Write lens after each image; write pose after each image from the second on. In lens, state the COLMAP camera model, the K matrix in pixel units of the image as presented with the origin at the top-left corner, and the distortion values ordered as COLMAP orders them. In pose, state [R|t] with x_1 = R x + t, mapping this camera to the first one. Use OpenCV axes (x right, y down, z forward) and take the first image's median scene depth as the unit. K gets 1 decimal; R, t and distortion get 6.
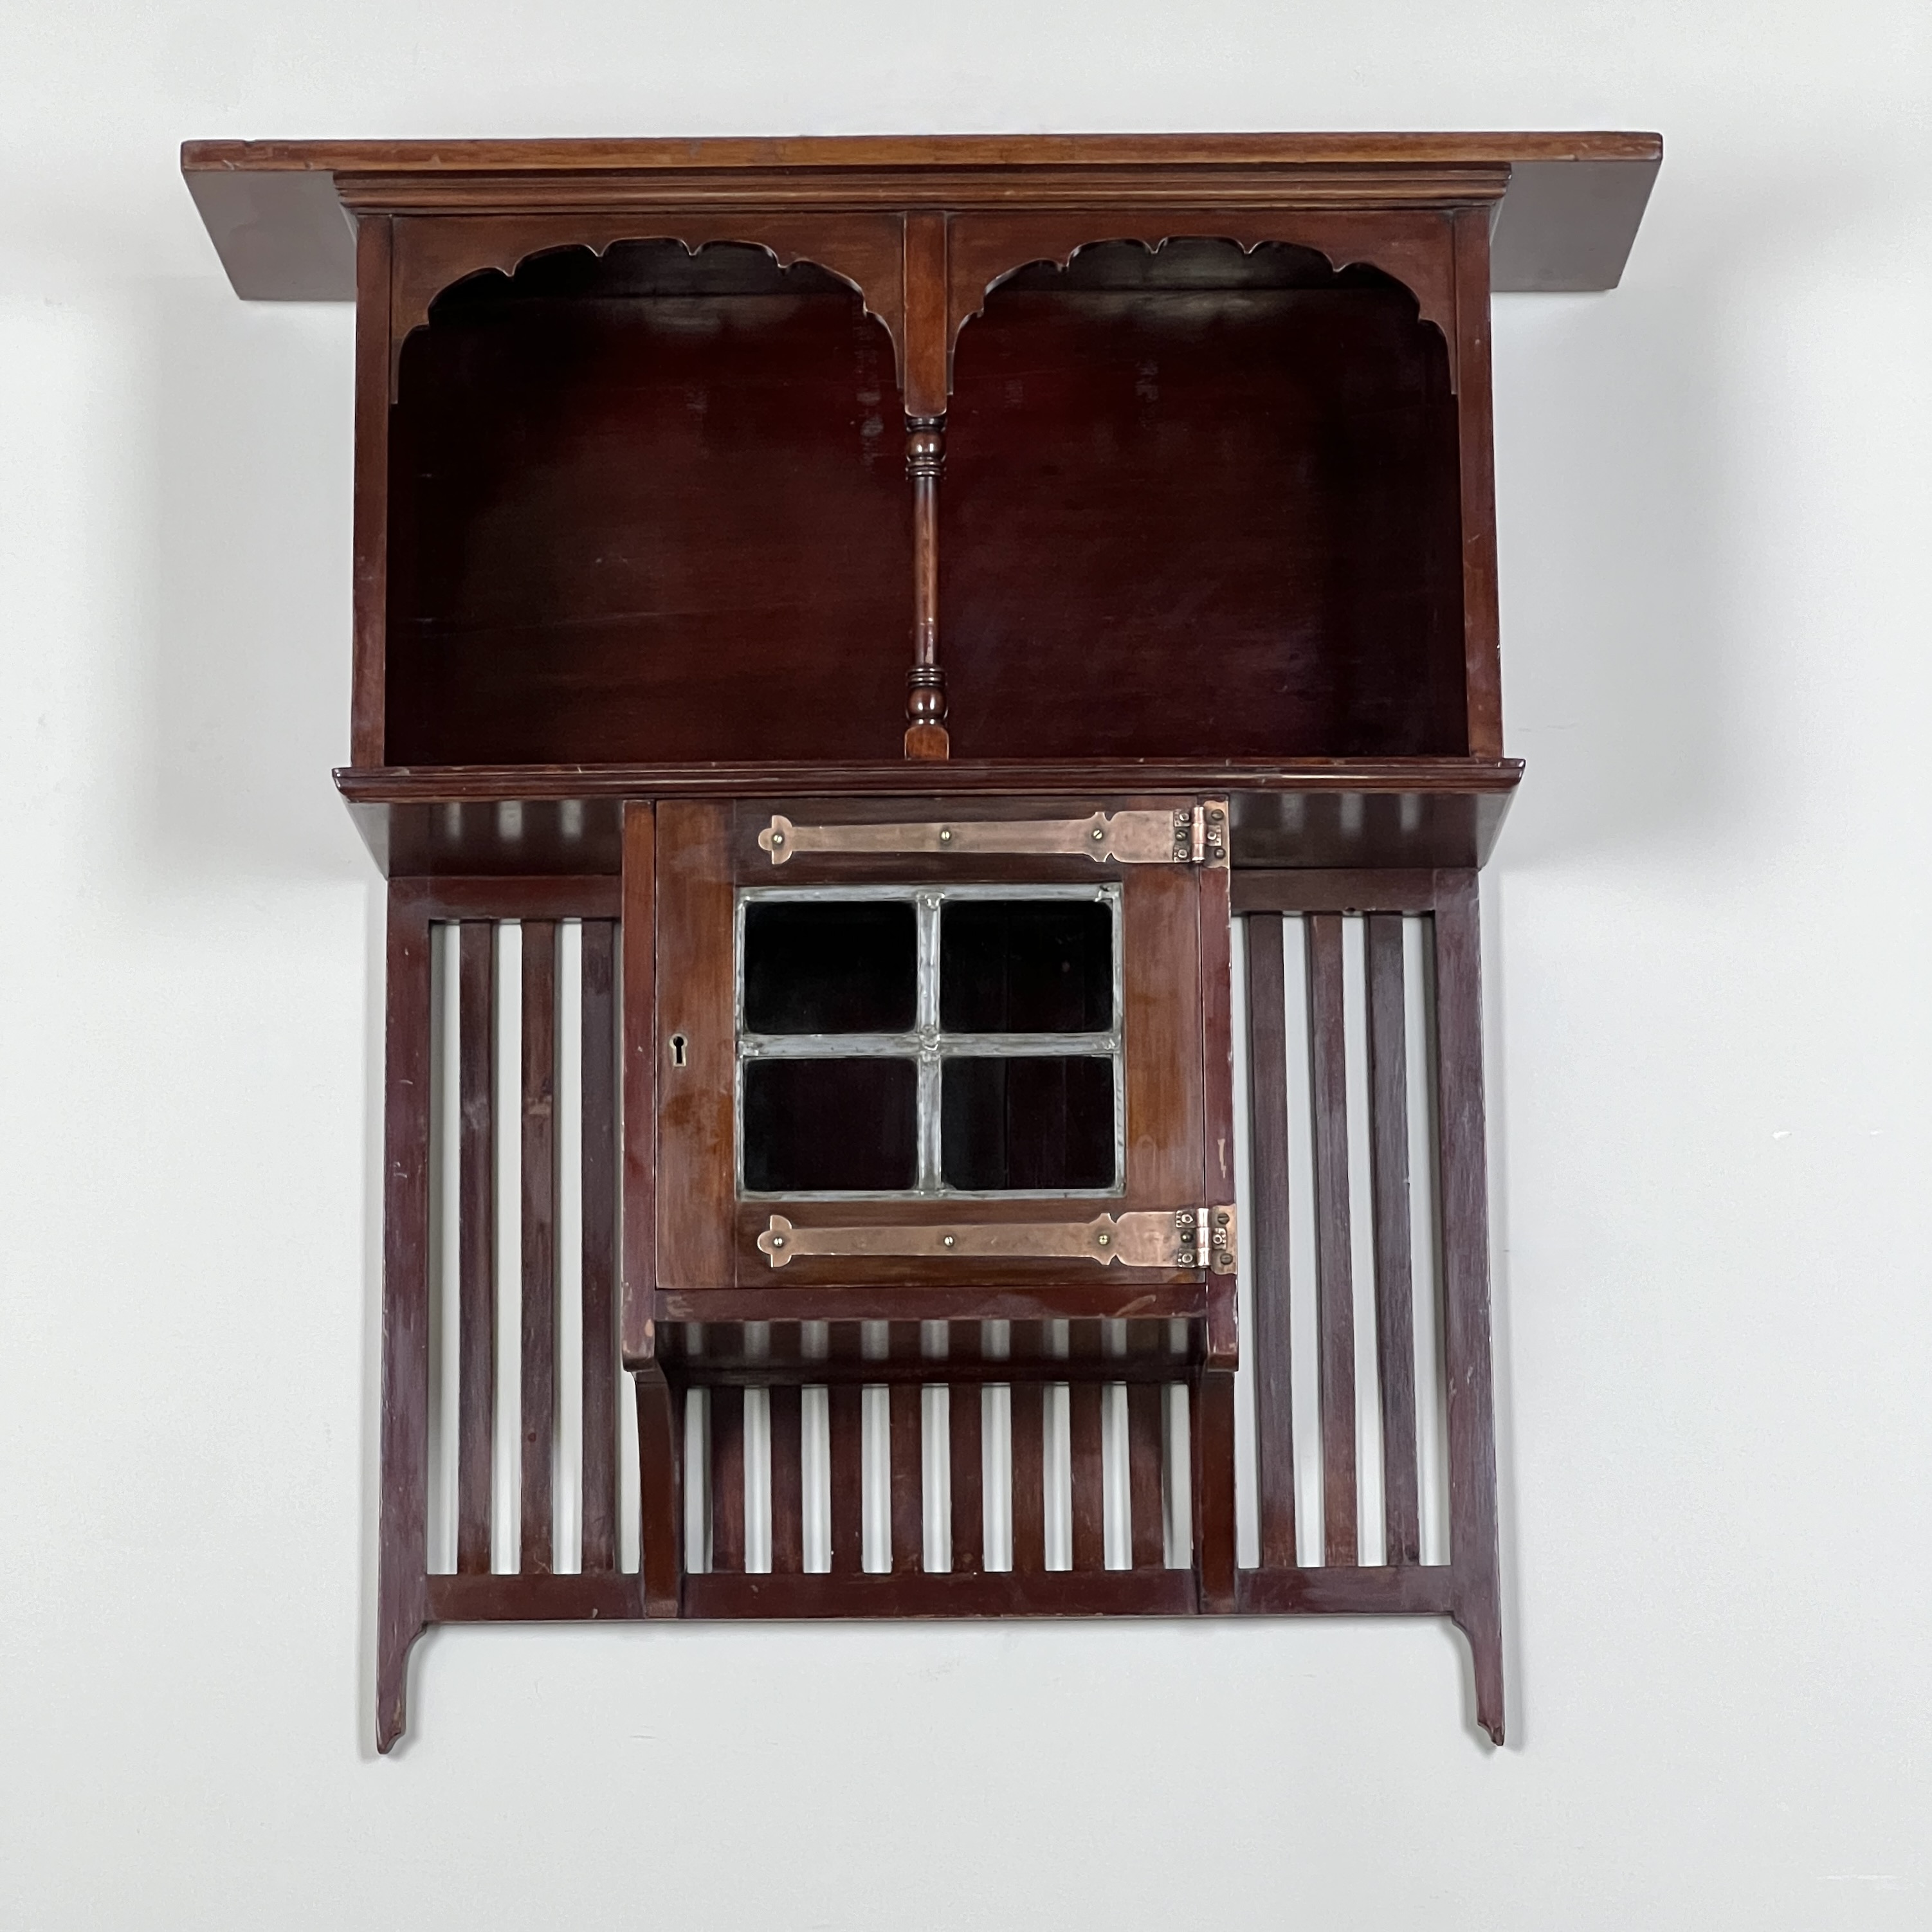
lens RADIAL K [[5948.8, 0, 966.0], [0, 5948.8, 966.0], [0, 0, 1]] dist [-0.301995, 8.258671]
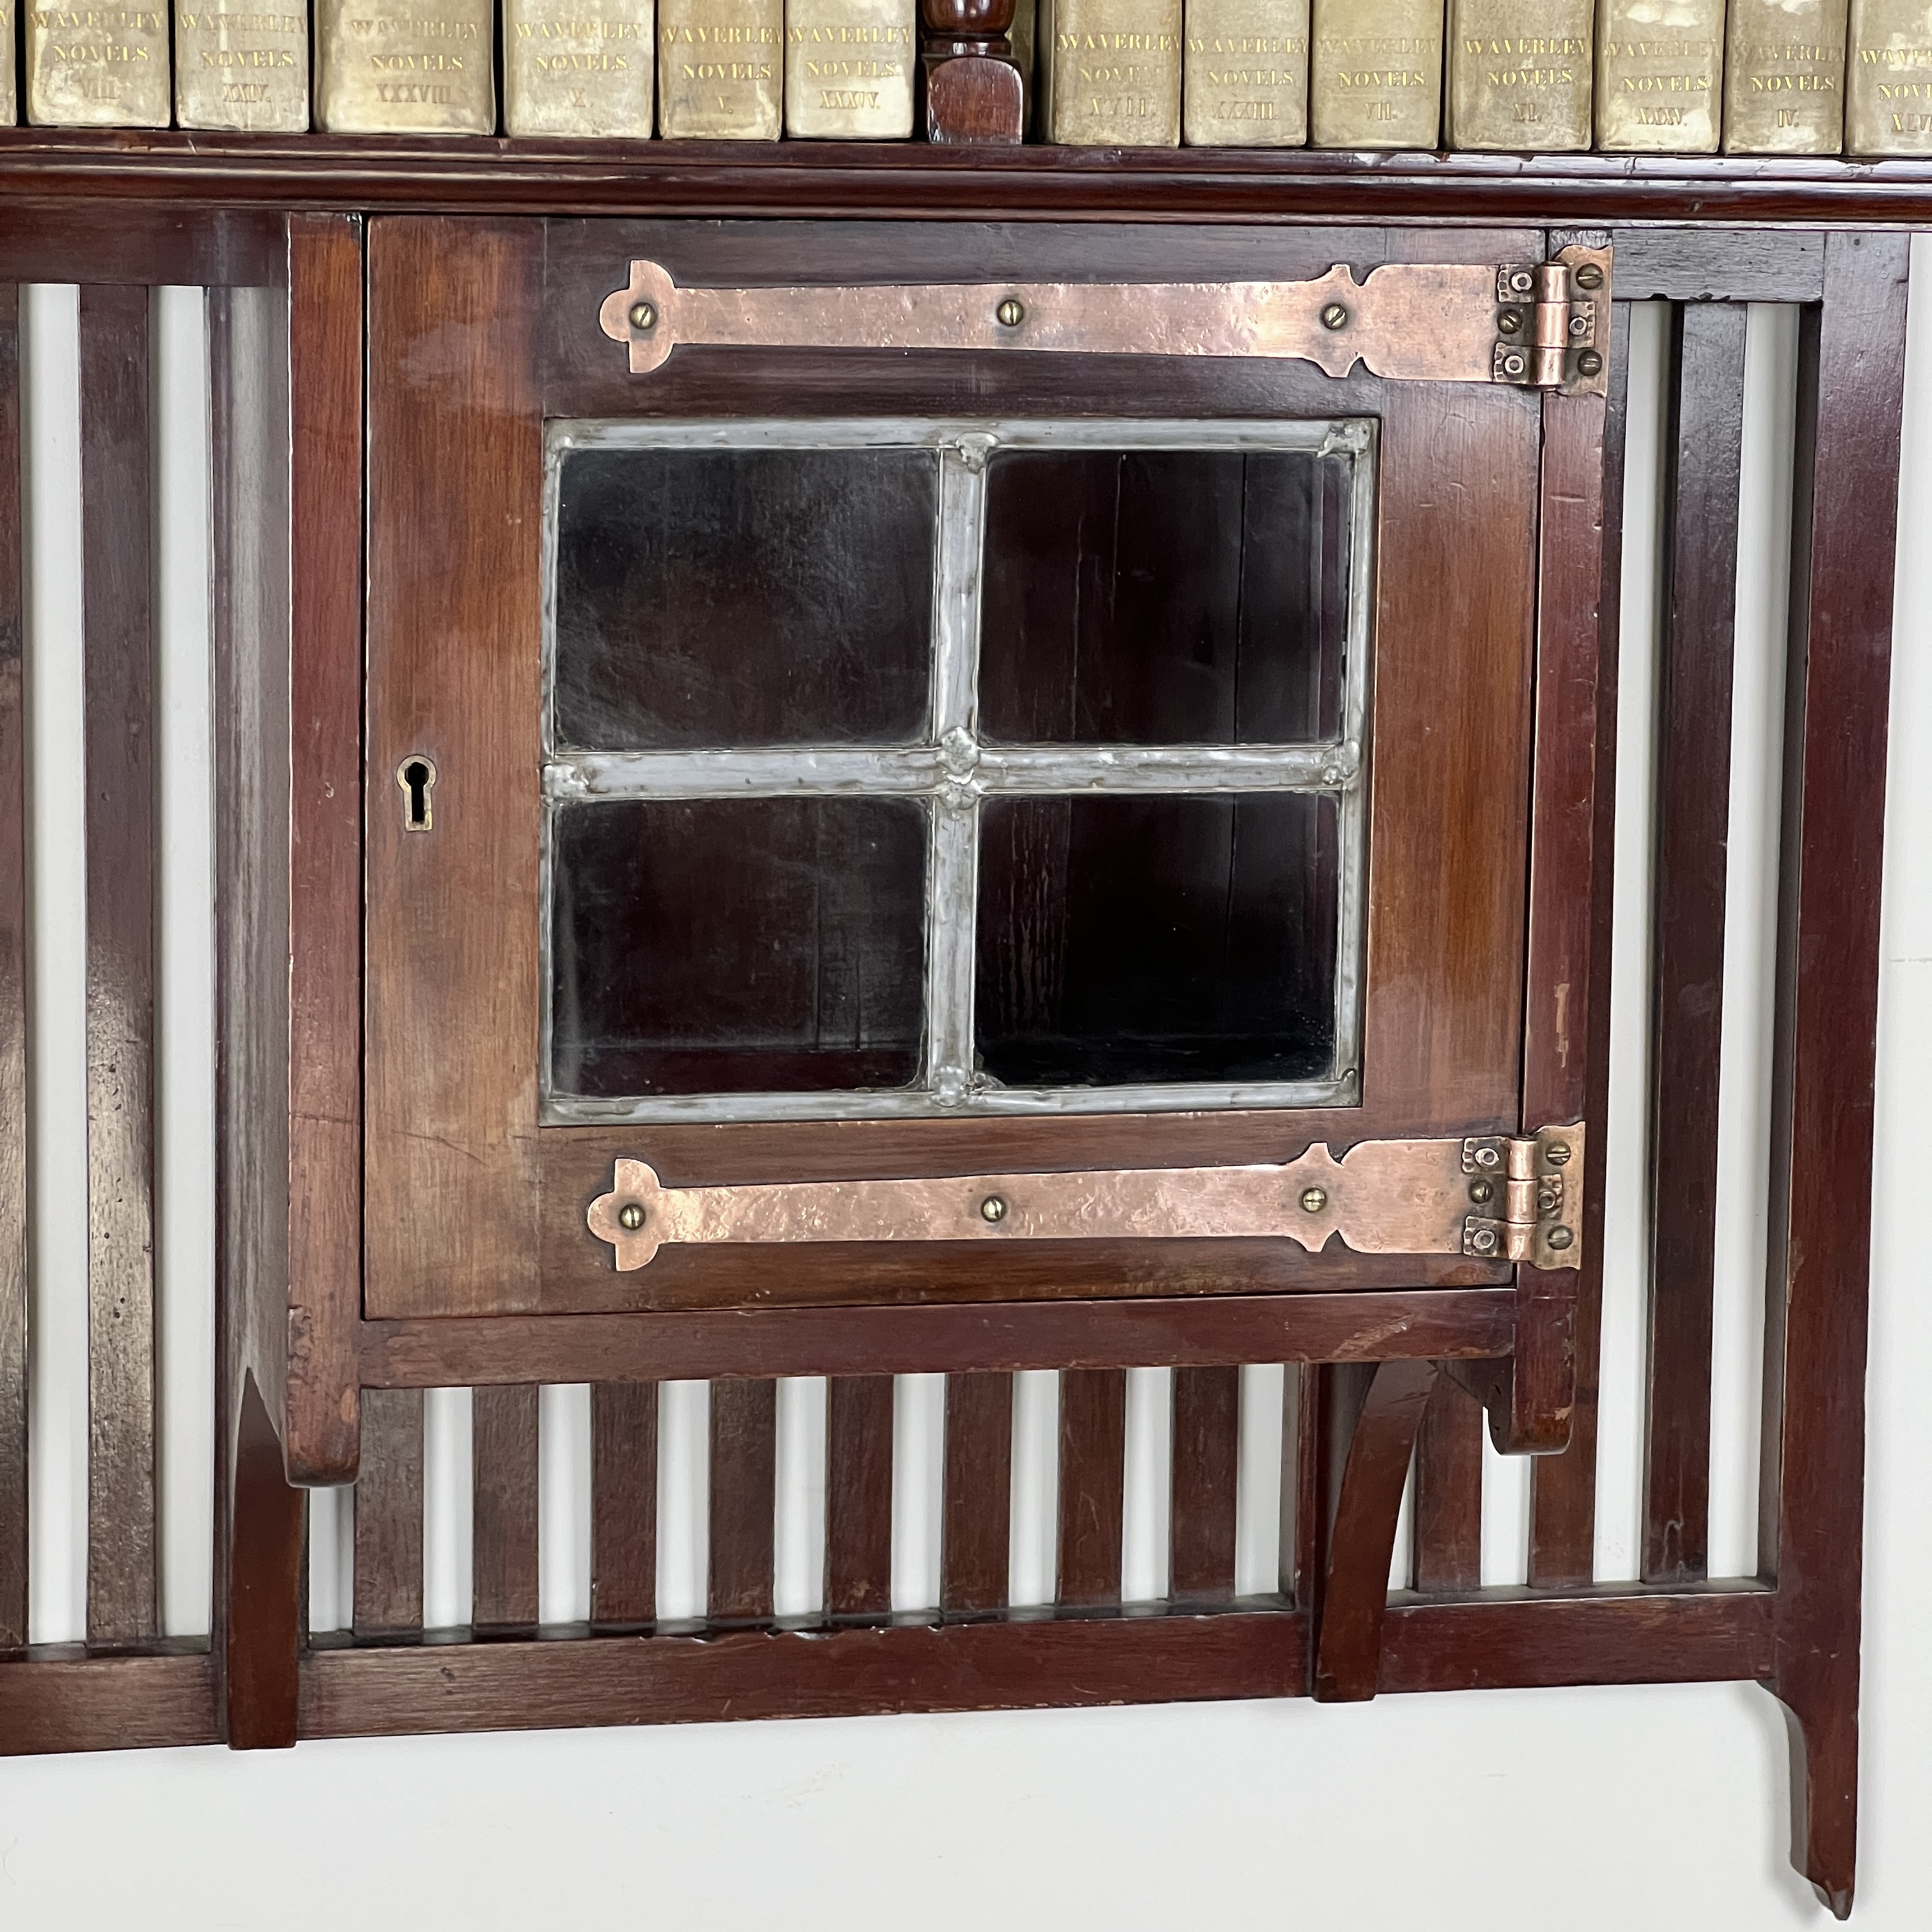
lens RADIAL K [[5948.8, 0, 966.0], [0, 5948.8, 966.0], [0, 0, 1]] dist [-0.301995, 8.258671]
pose [[0.975713, -0.007077, 0.218939, -0.103271], [-0.069784, 0.937361, 0.341297, -0.125987], [-0.207640, -0.348286, 0.914102, 0.562504]]
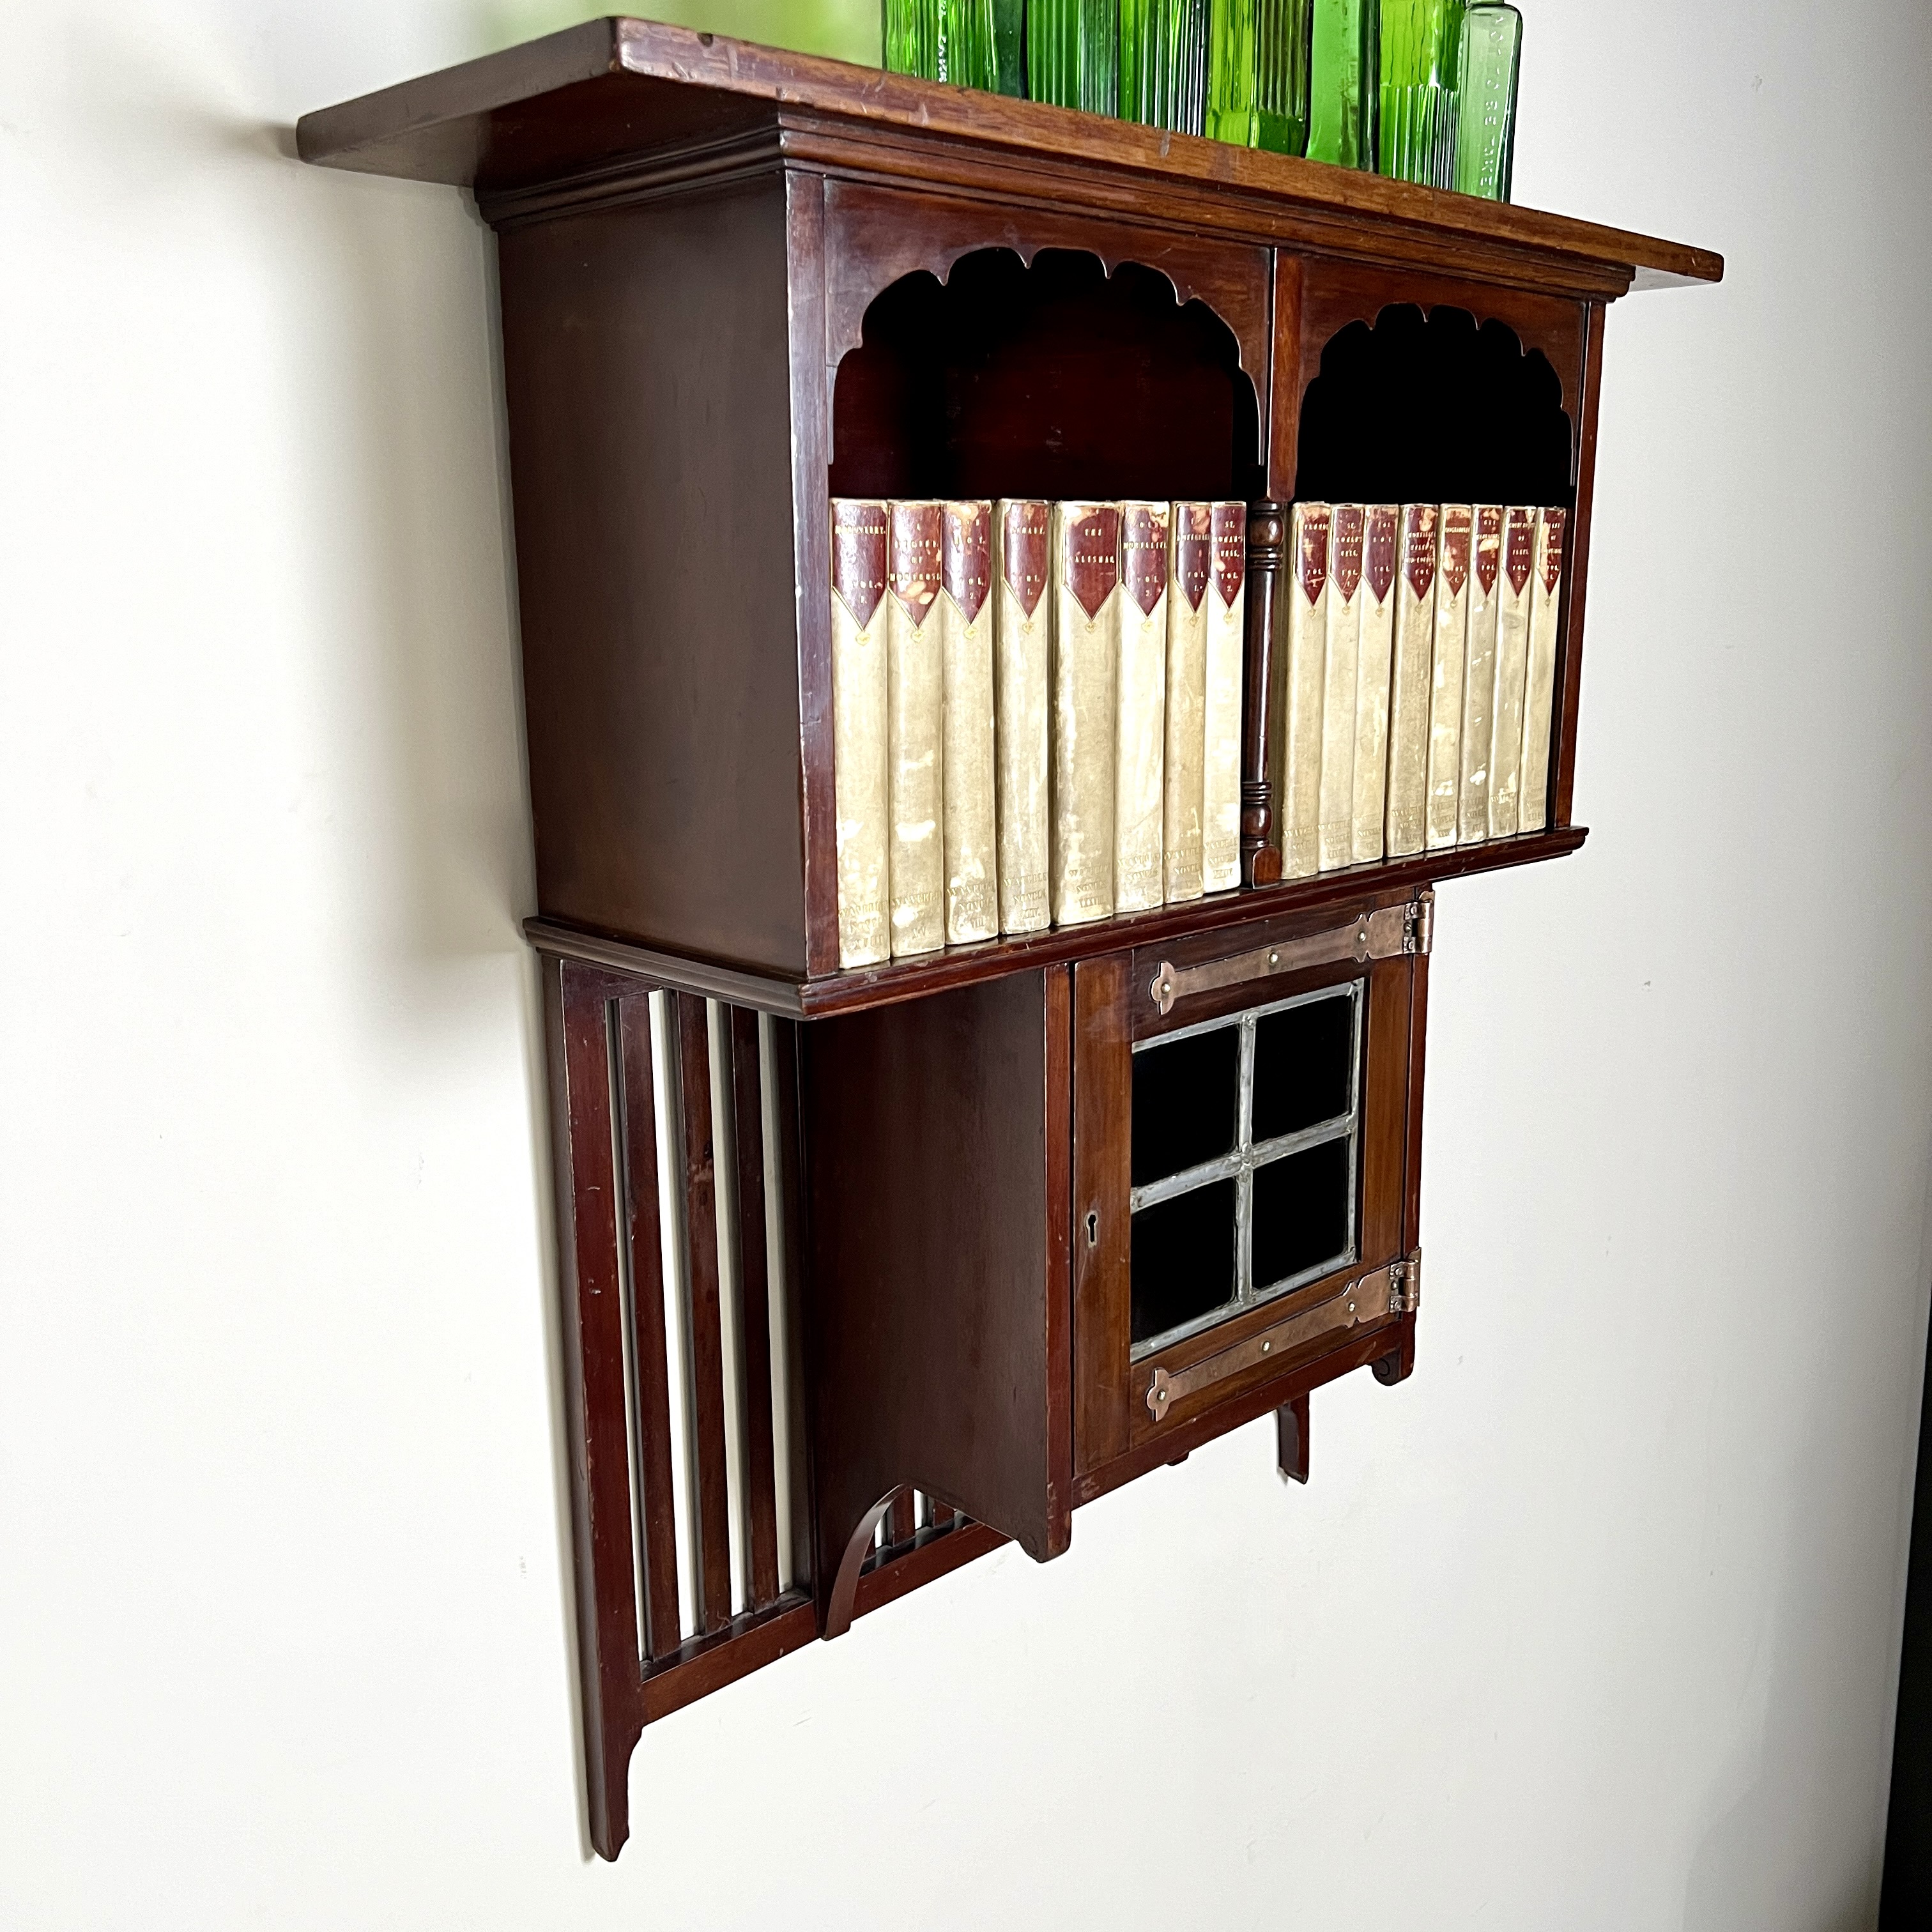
lens RADIAL K [[1955.6, 0, 970.3], [0, 1955.6, 1000.0], [0, 0, 1]] dist [0.154716, -0.430475]
pose [[0.708195, -0.155446, 0.688692, -0.260579], [-0.137017, 0.926654, 0.350054, -0.120684], [-0.692594, -0.342269, 0.634953, 0.808642]]
